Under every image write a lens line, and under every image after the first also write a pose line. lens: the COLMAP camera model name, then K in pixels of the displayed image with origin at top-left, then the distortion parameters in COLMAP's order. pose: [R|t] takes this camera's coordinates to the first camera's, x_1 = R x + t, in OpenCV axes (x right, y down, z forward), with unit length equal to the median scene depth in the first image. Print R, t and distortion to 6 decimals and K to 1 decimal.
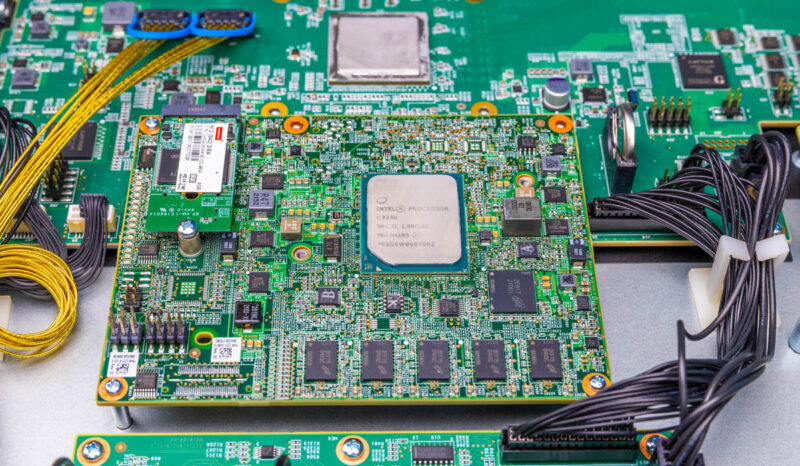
lens RADIAL K [[1206.9, 0, 395.4], [0, 1206.9, 232.6], [0, 0, 1]] dist [0.005694, 0.000000]
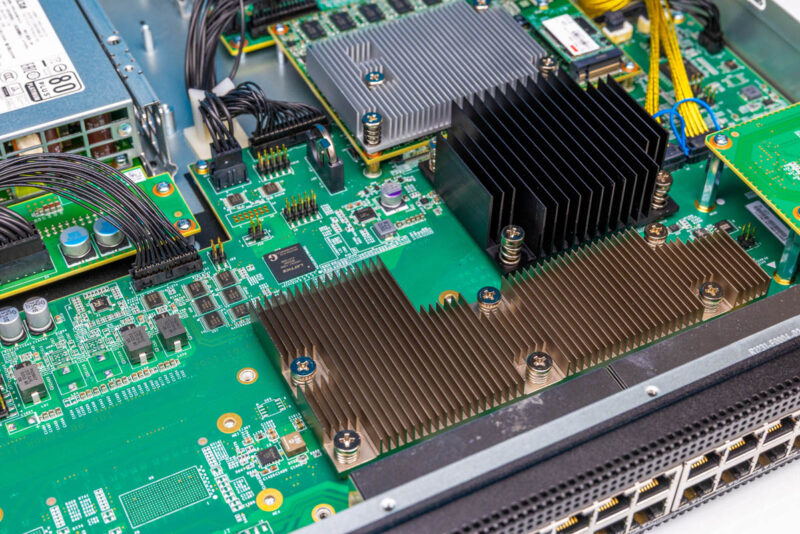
lens RADIAL K [[1250.1, 0, 419.3], [0, 1250.1, 274.8], [0, 0, 1]] dist [-0.011730, 0.000000]
pose [[-0.892009, 0.310079, -0.328894, 0.644308], [-0.371291, -0.087637, 0.924371, -1.529198], [0.257805, 0.946663, 0.193303, 0.974403]]
